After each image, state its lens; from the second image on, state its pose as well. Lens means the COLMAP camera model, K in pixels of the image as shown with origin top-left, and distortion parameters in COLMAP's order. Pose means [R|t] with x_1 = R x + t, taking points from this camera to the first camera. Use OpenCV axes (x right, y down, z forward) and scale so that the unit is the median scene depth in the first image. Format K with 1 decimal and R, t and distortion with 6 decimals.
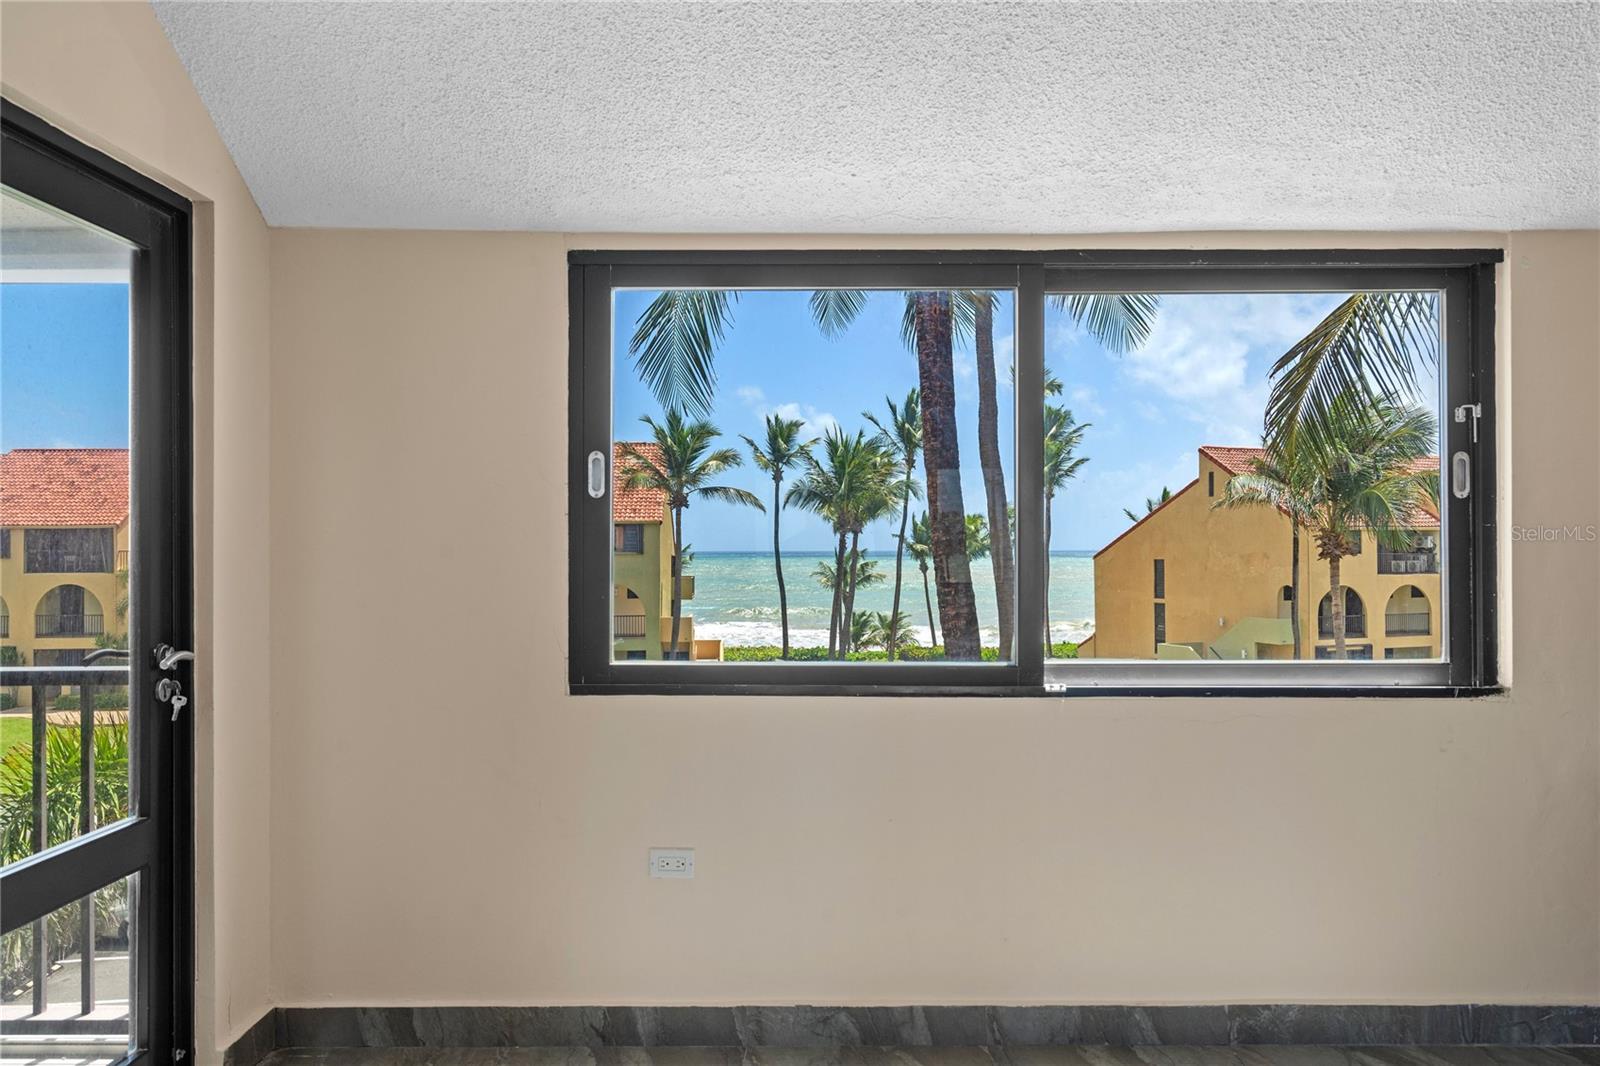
lens RADIAL K [[1266.7, 0, 807.2], [0, 1266.7, 543.8], [0, 0, 1]] dist [0.005081, 0.003200]
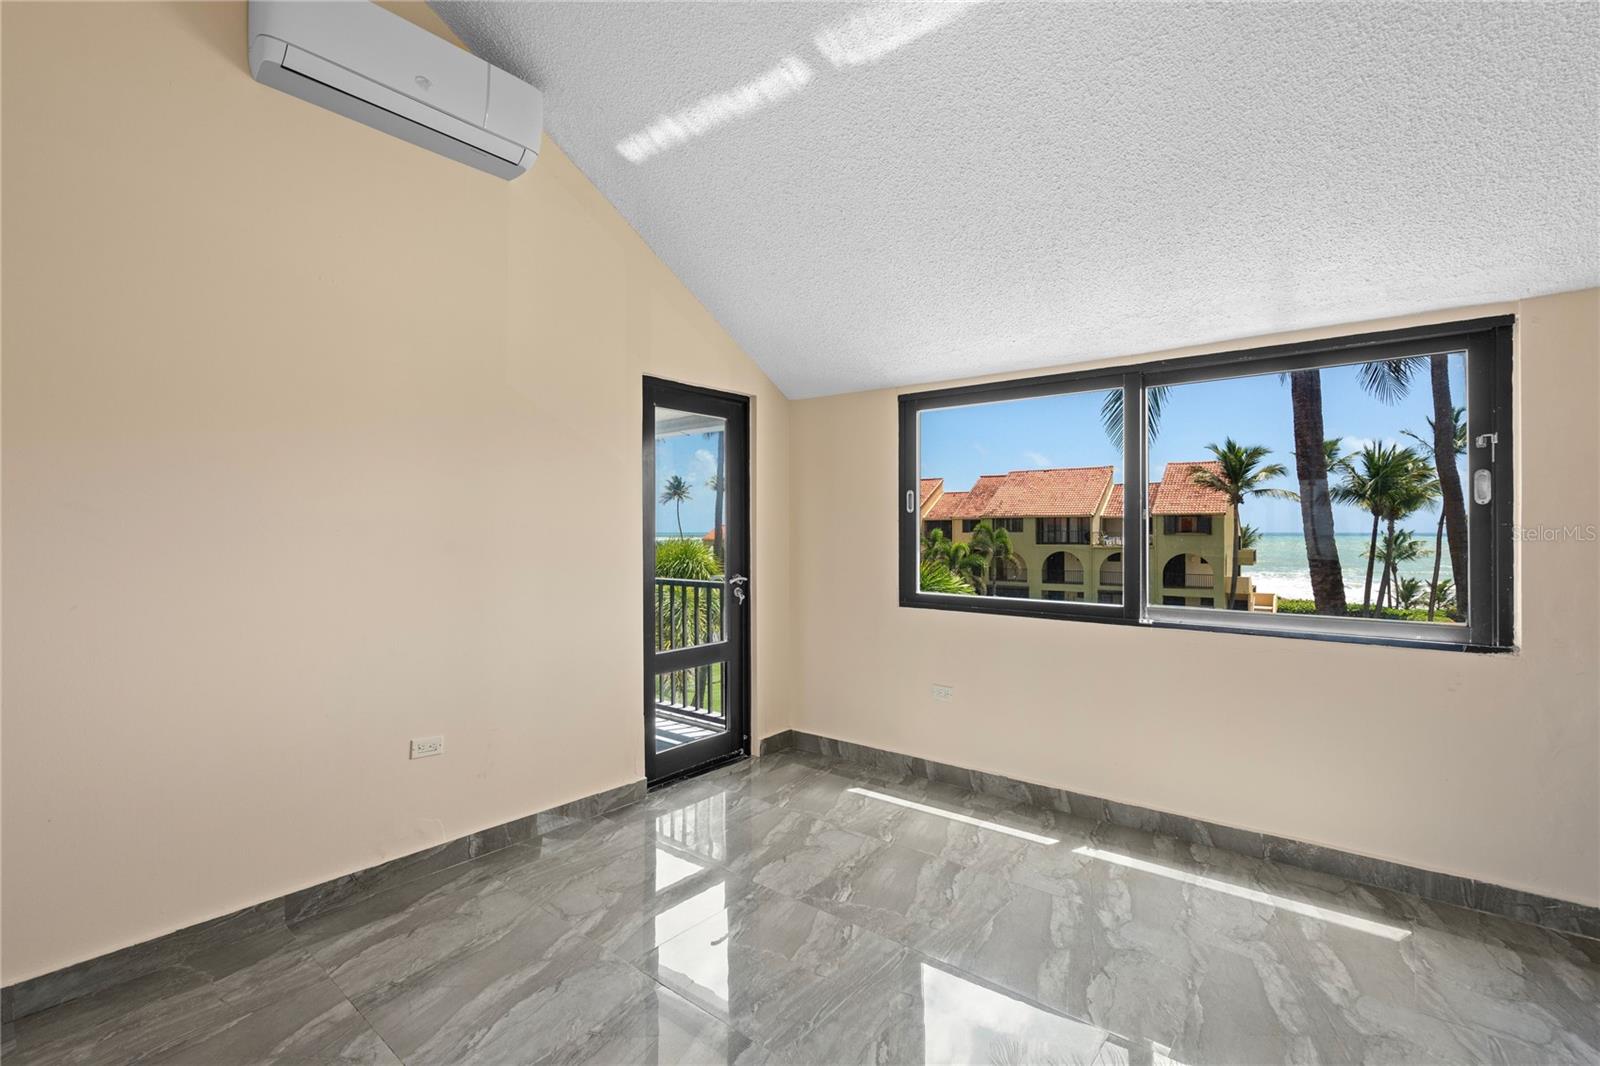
lens RADIAL K [[727.4, 0, 789.9], [0, 727.4, 533.0], [0, 0, 1]] dist [-0.001607, 0.000438]
pose [[0.777101, 0.004173, -0.629362, 0.431717], [0.000597, 0.999973, 0.007368, -0.011743], [0.629375, -0.006102, 0.777078, -0.053939]]
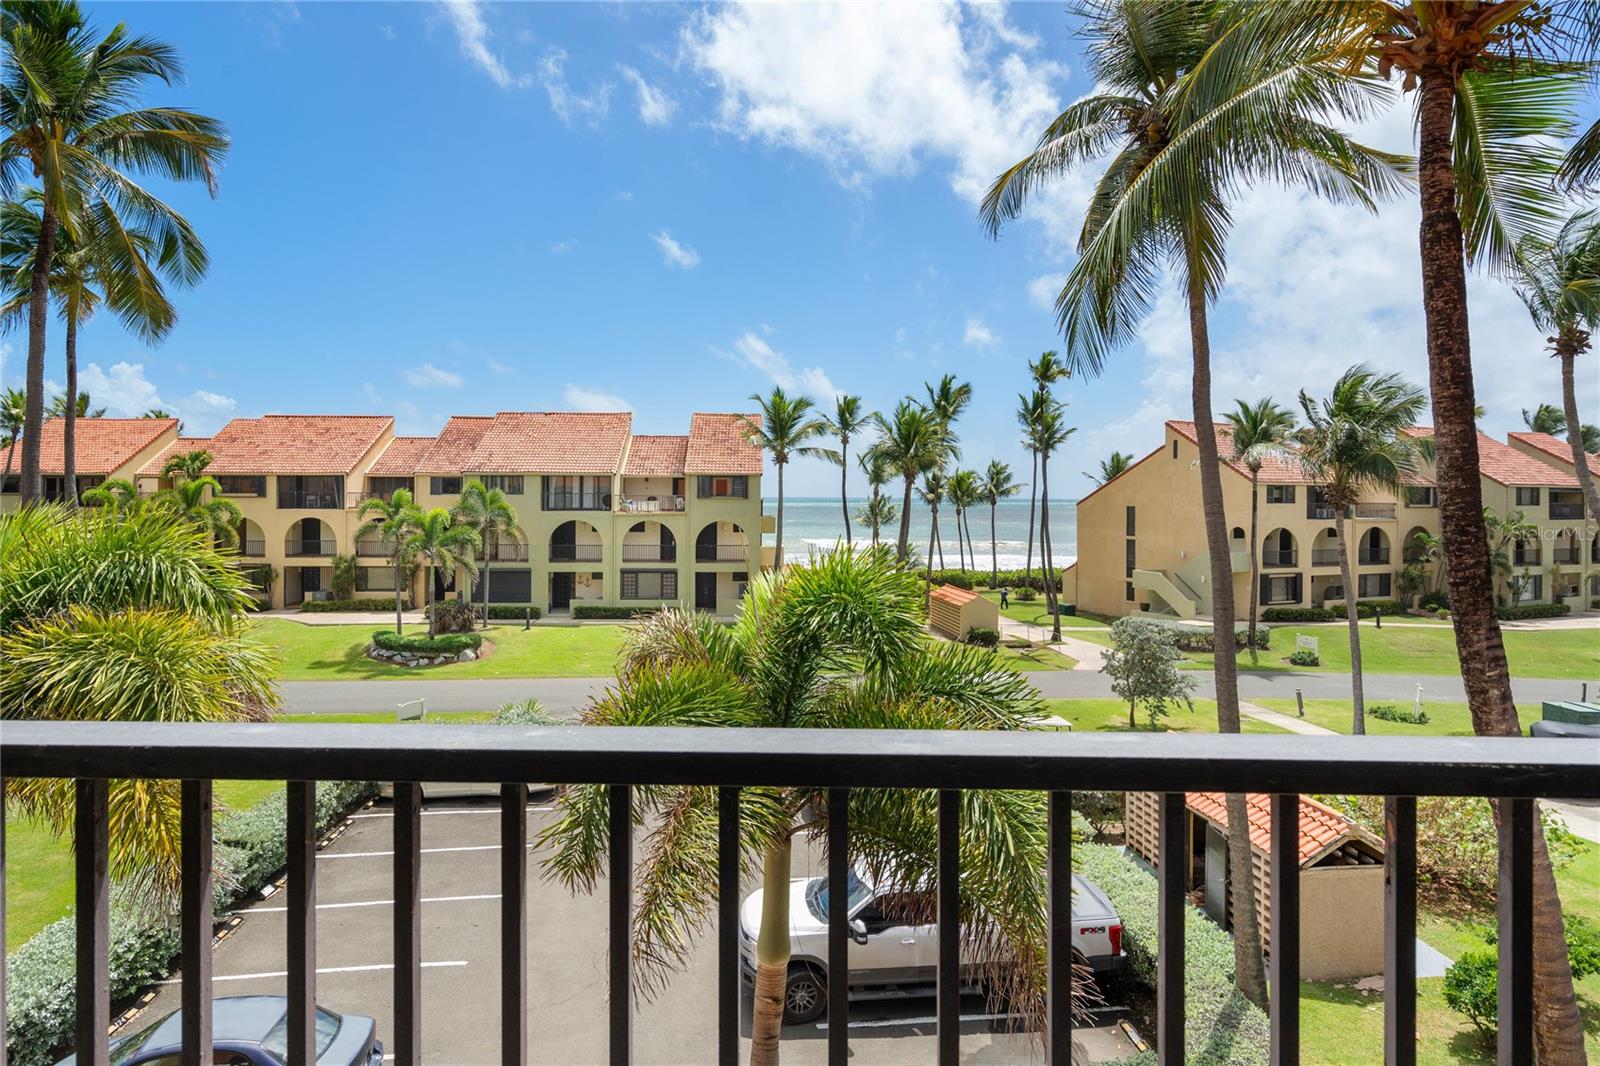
lens RADIAL K [[917.0, 0, 798.8], [0, 917.0, 519.1], [0, 0, 1]] dist [-0.002784, -0.000058]
pose [[0.999937, 0.009148, -0.006500, -1.094028], [-0.008955, 0.999534, 0.029173, 0.015701], [0.006764, -0.029113, 0.999553, 0.787120]]
